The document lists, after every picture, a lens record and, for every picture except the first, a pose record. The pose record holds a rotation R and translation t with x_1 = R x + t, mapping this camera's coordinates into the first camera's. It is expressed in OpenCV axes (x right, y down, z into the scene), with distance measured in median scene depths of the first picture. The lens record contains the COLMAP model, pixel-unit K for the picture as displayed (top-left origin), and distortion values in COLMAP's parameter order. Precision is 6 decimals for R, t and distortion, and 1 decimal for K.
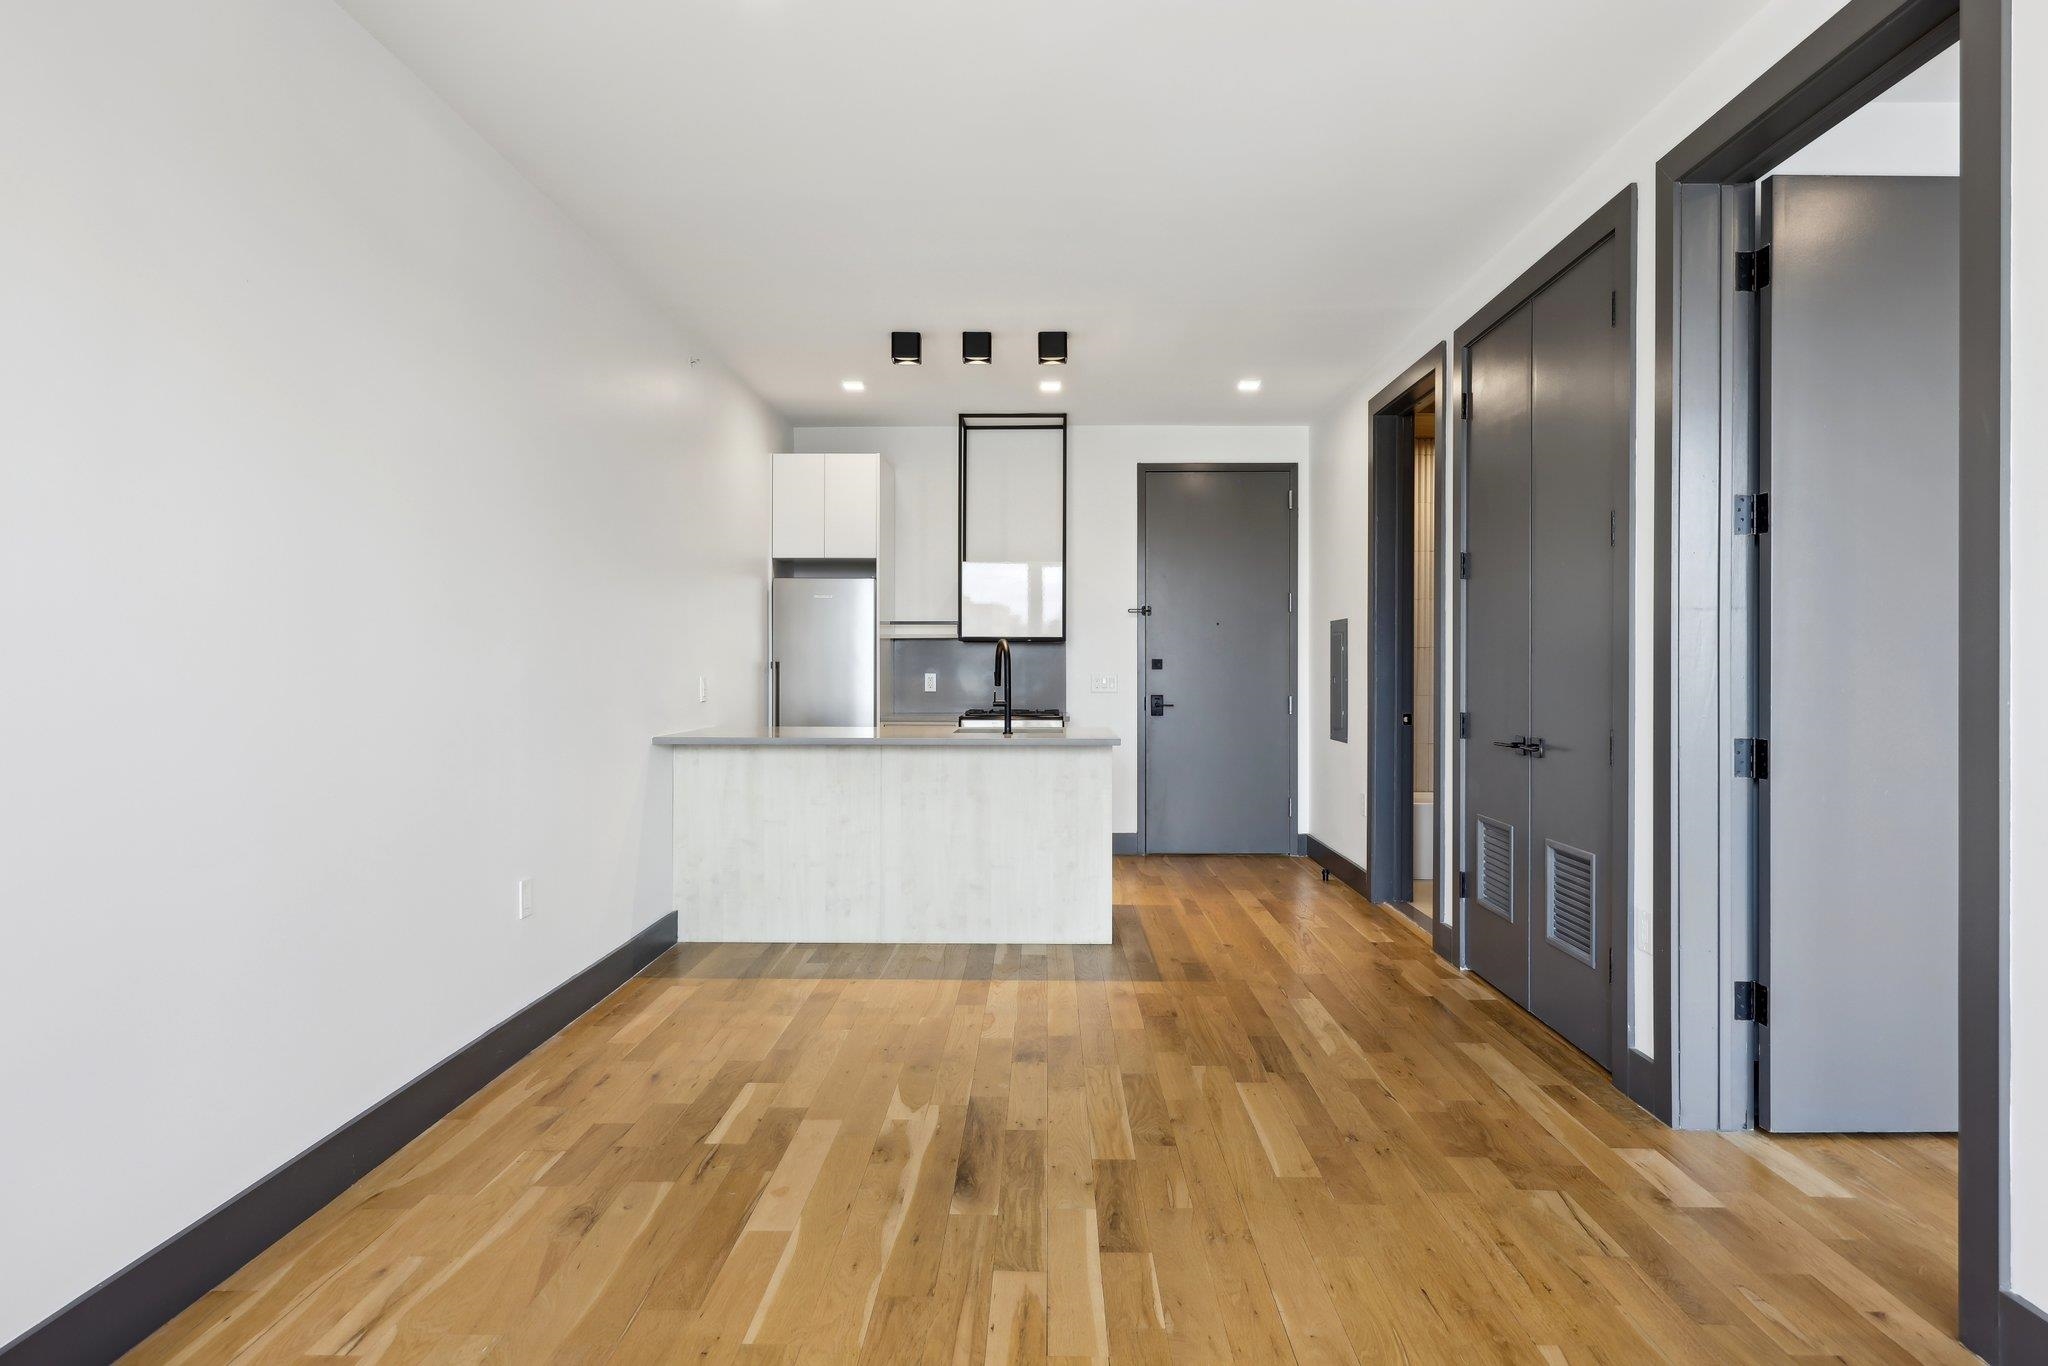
lens RADIAL K [[1138.3, 0, 1025.2], [0, 1138.3, 678.5], [0, 0, 1]] dist [0.007054, 0.001369]
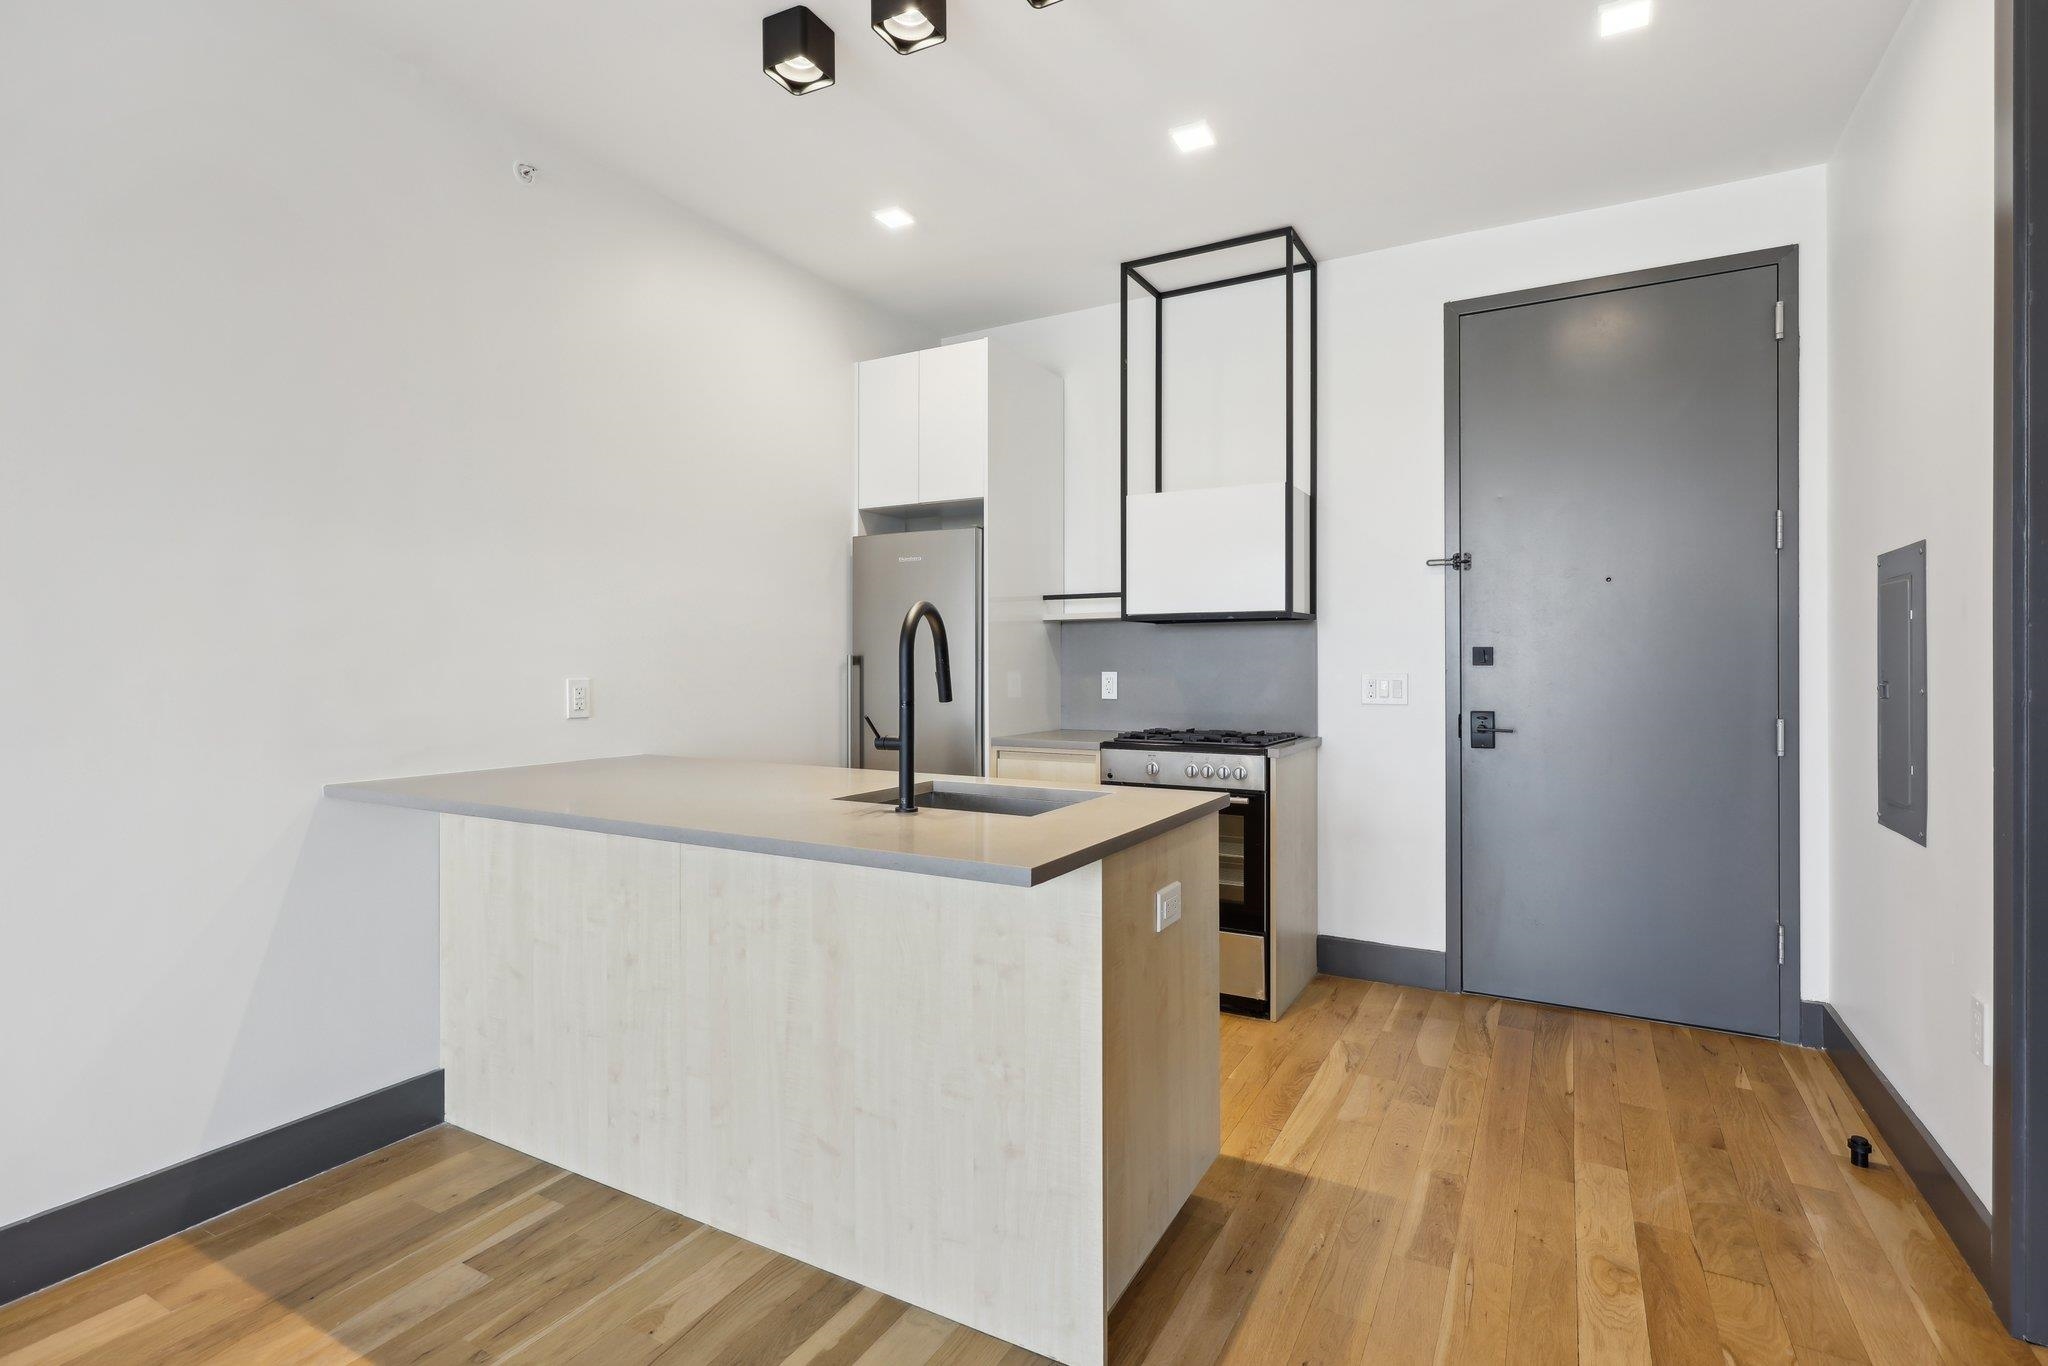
lens RADIAL K [[1011.2, 0, 985.4], [0, 1011.2, 667.3], [0, 0, 1]] dist [0.001394, 0.001178]
pose [[0.883209, -0.000828, -0.468979, 0.134637], [-0.001864, 0.999984, -0.005275, -0.004014], [0.468976, 0.005533, 0.883194, 0.450883]]
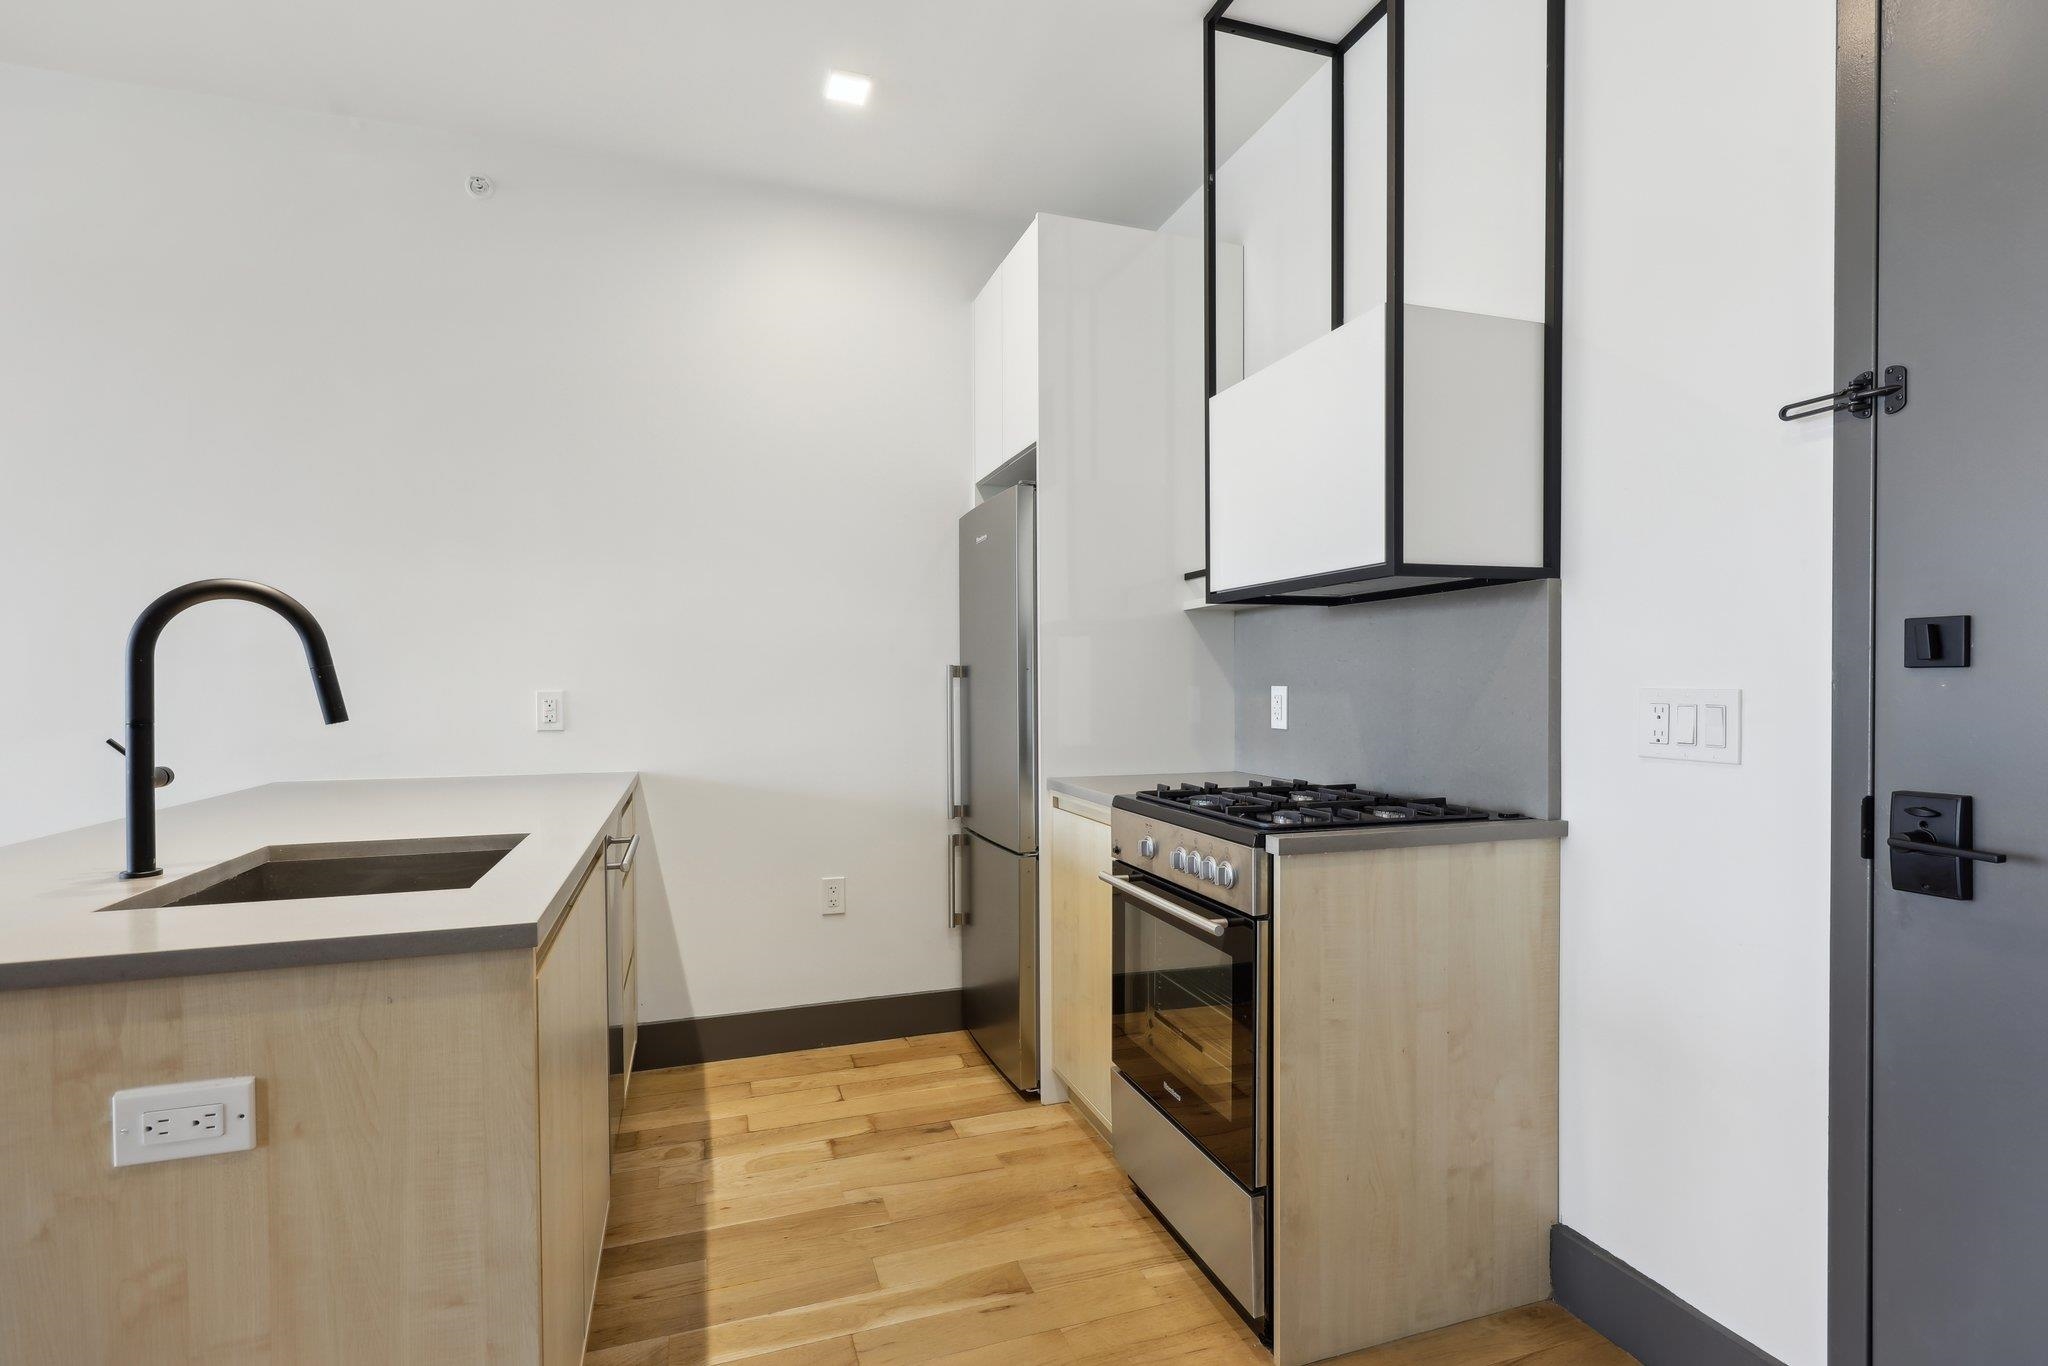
lens RADIAL K [[950.9, 0, 1017.5], [0, 950.9, 704.5], [0, 0, 1]] dist [-0.003475, -0.000407]
pose [[0.344599, 0.017626, -0.938585, 0.220632], [-0.006378, 0.999845, 0.016435, -0.003219], [0.938728, 0.000323, 0.344658, 0.797967]]
